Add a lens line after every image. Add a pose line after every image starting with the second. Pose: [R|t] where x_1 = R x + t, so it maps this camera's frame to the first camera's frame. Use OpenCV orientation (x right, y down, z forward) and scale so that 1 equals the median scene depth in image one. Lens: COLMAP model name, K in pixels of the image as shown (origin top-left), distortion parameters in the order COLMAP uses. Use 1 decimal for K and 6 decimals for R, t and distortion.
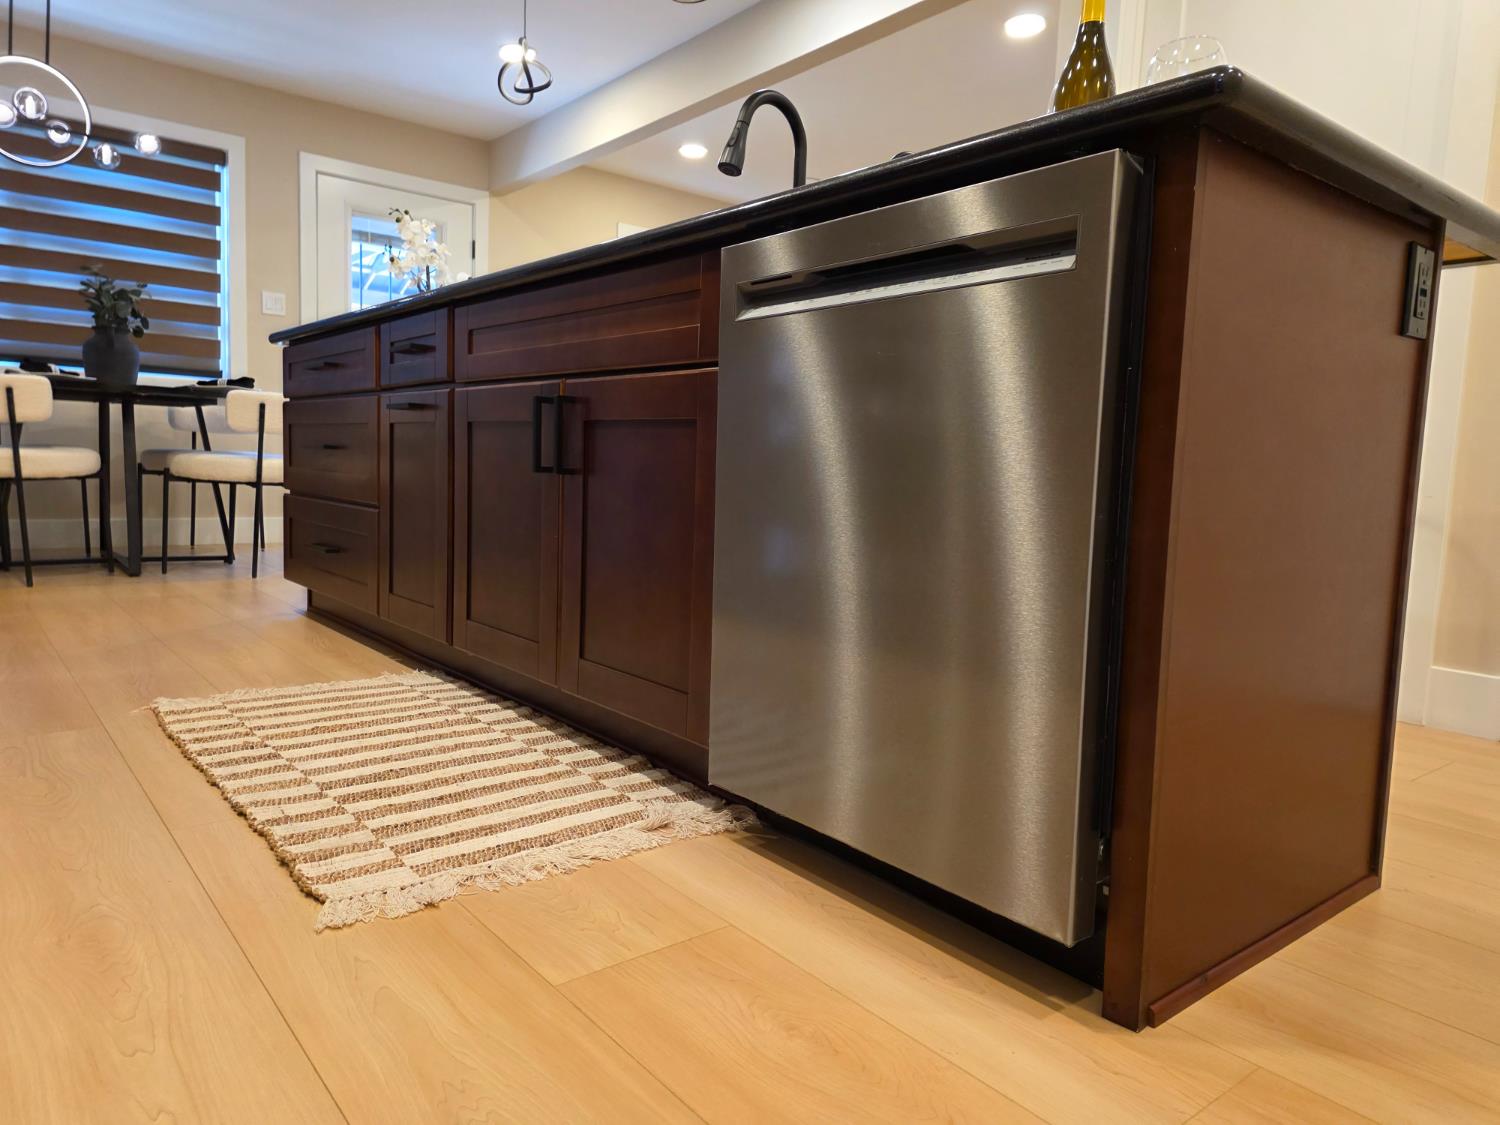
lens RADIAL K [[991.0, 0, 750.0], [0, 991.0, 562.5], [0, 0, 1]] dist [0.101955, -0.089350]
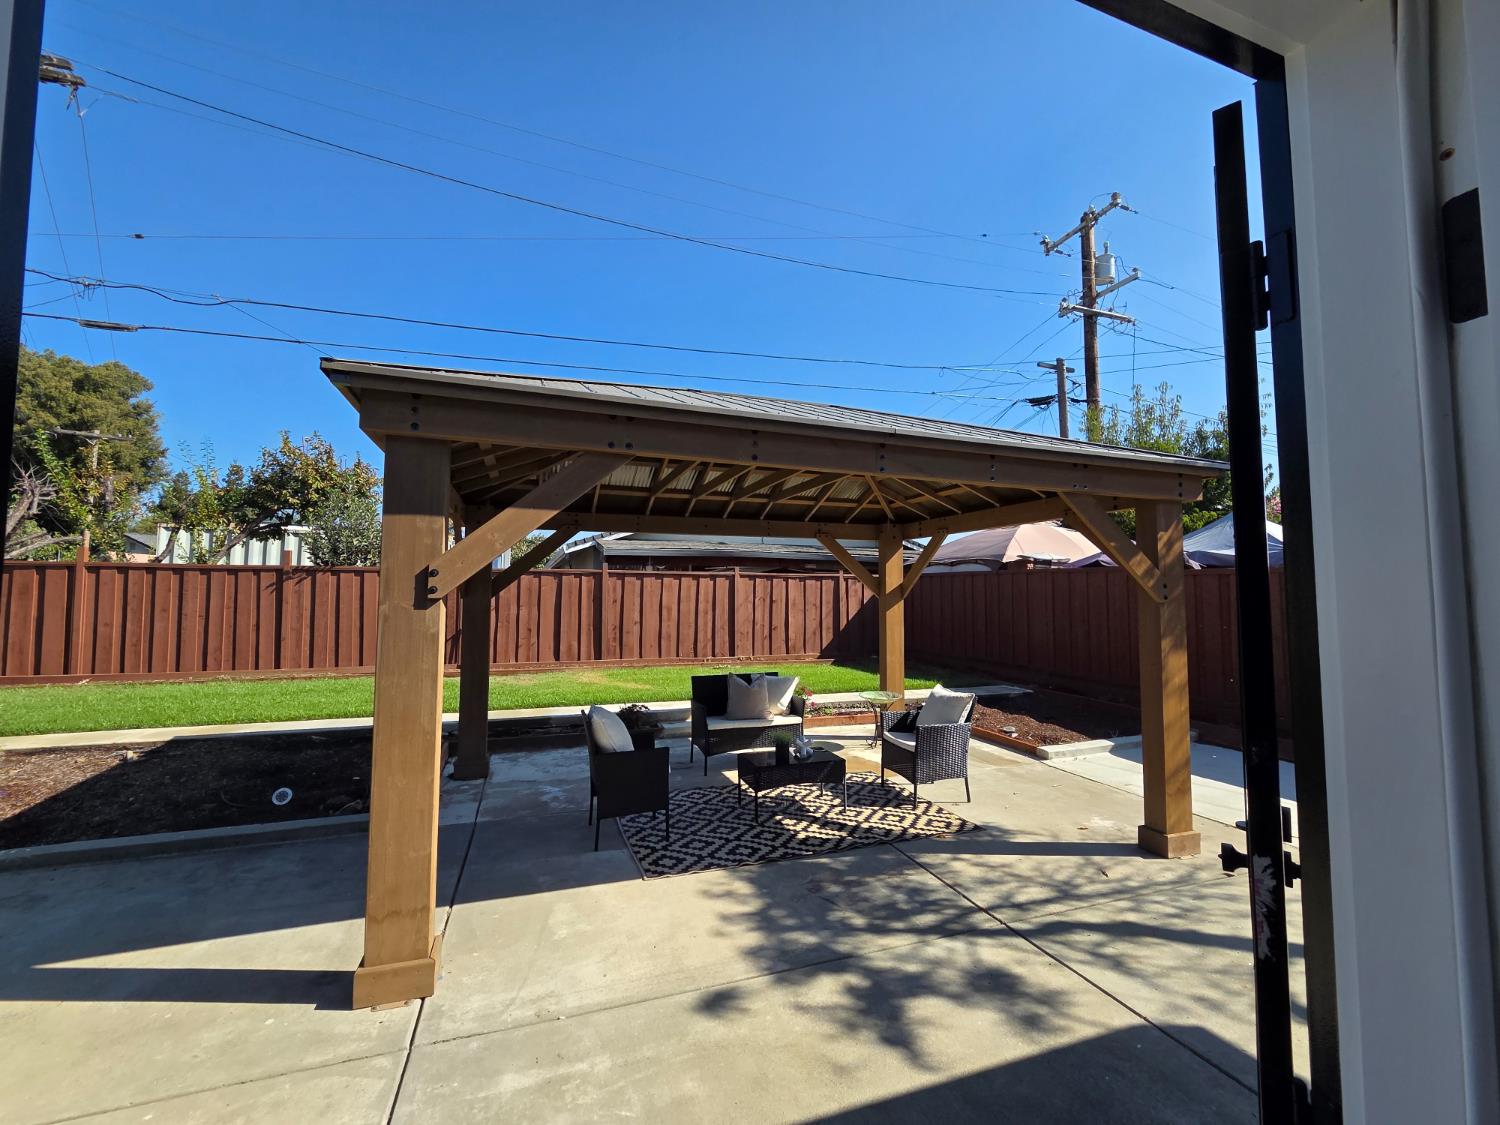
lens RADIAL K [[617.7, 0, 742.9], [0, 617.7, 559.5], [0, 0, 1]] dist [-0.001153, -0.000382]
pose [[0.941923, -0.055397, -0.331227, -0.396398], [-0.000481, 0.986078, -0.166285, -0.302664], [0.335827, 0.156787, 0.928783, 1.054337]]
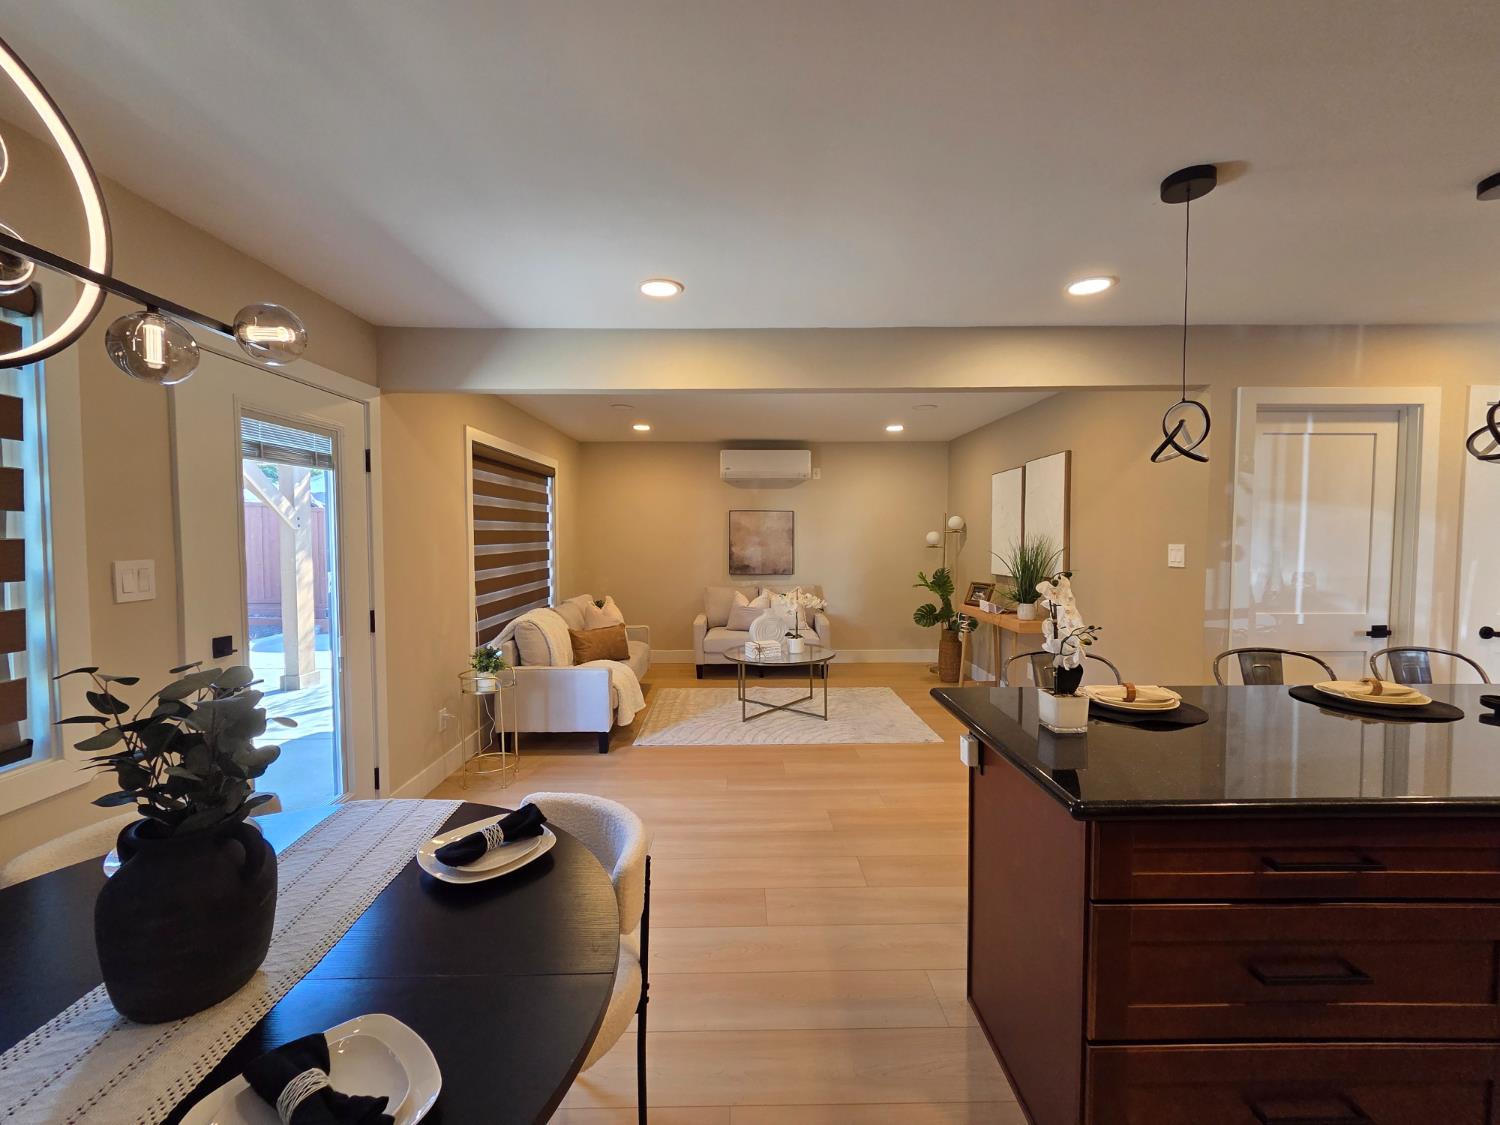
lens RADIAL K [[617.7, 0, 742.9], [0, 617.7, 559.5], [0, 0, 1]] dist [-0.001153, -0.000382]
pose [[0.629181, -0.071390, 0.773974, -0.538146], [0.102825, 0.994666, 0.008157, -0.245936], [-0.770428, 0.074452, 0.633165, 0.572057]]
